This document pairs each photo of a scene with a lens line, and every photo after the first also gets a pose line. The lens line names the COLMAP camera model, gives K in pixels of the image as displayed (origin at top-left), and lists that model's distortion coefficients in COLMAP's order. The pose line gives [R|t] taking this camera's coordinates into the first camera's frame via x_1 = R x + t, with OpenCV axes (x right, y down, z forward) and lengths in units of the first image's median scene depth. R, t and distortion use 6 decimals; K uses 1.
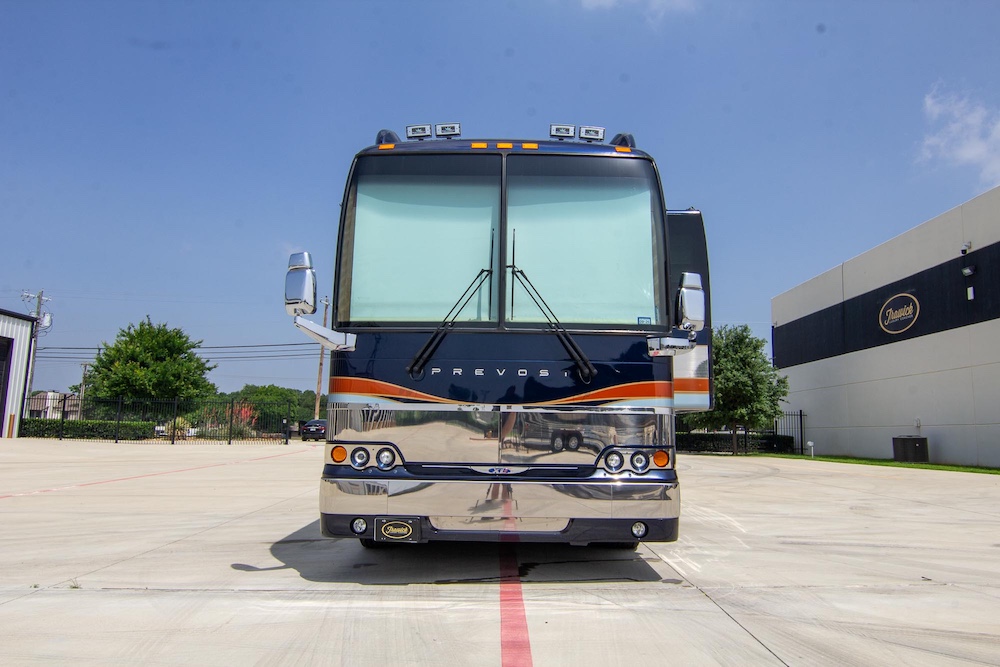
lens RADIAL K [[736.2, 0, 500.8], [0, 736.2, 325.7], [0, 0, 1]] dist [-0.012658, -0.007445]
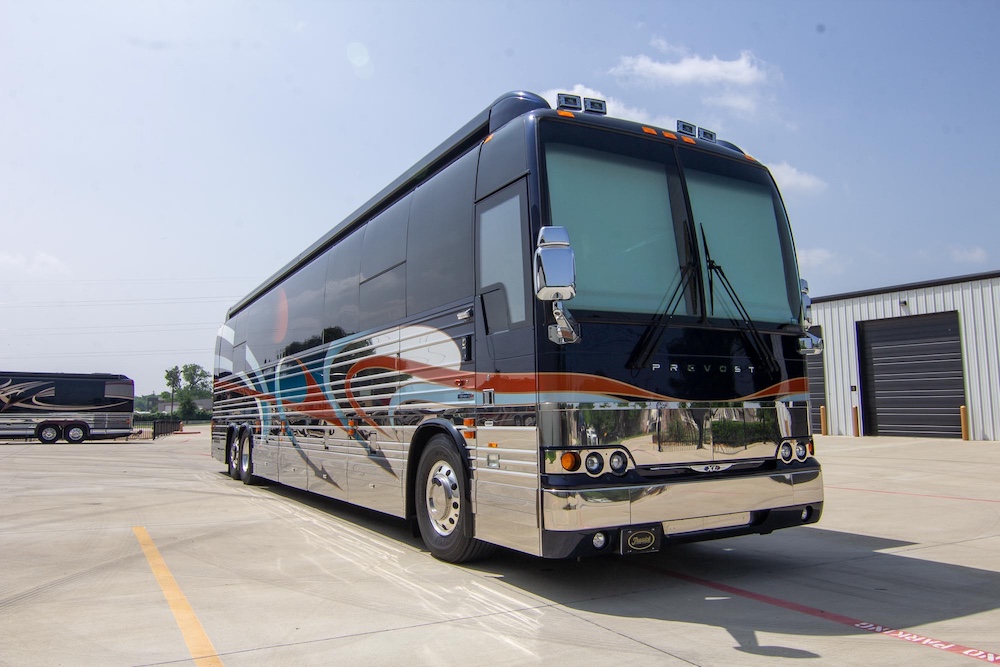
lens RADIAL K [[736.2, 0, 500.4], [0, 736.2, 326.7], [0, 0, 1]] dist [-0.012658, -0.007445]
pose [[0.872472, 0.030756, 0.487696, -0.729493], [-0.040993, 0.999106, 0.010326, 0.008964], [-0.486942, -0.029001, 0.872953, 0.283913]]
